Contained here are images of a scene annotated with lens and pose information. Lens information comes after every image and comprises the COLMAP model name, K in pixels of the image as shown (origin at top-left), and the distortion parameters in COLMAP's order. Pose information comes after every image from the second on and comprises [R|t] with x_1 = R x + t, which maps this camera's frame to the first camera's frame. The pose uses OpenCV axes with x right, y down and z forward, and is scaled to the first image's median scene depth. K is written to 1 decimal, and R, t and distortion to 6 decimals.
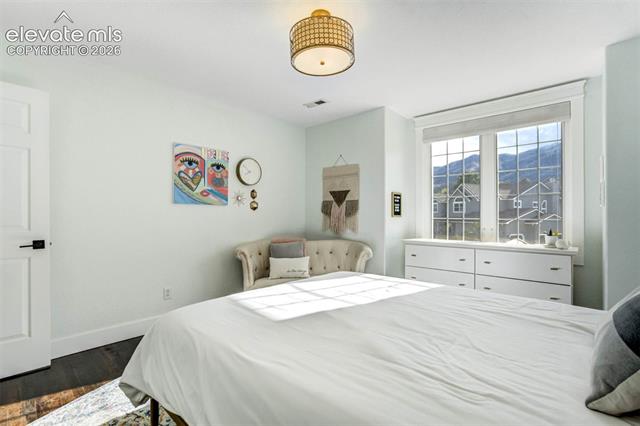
lens RADIAL K [[294.8, 0, 320.0], [0, 294.8, 213.0], [0, 0, 1]] dist [-0.016841, 0.000860]
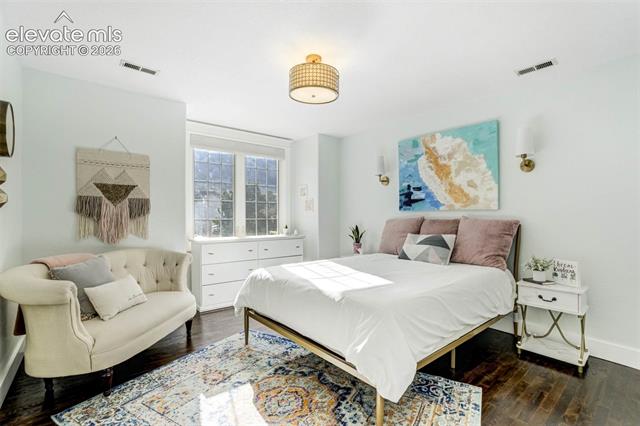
lens RADIAL K [[294.8, 0, 320.0], [0, 294.8, 213.0], [0, 0, 1]] dist [-0.016841, 0.000860]
pose [[0.163651, 0.006884, 0.986494, -0.596966], [-0.006587, 0.999961, -0.005885, -0.001700], [-0.986496, -0.005535, 0.163690, 0.376042]]
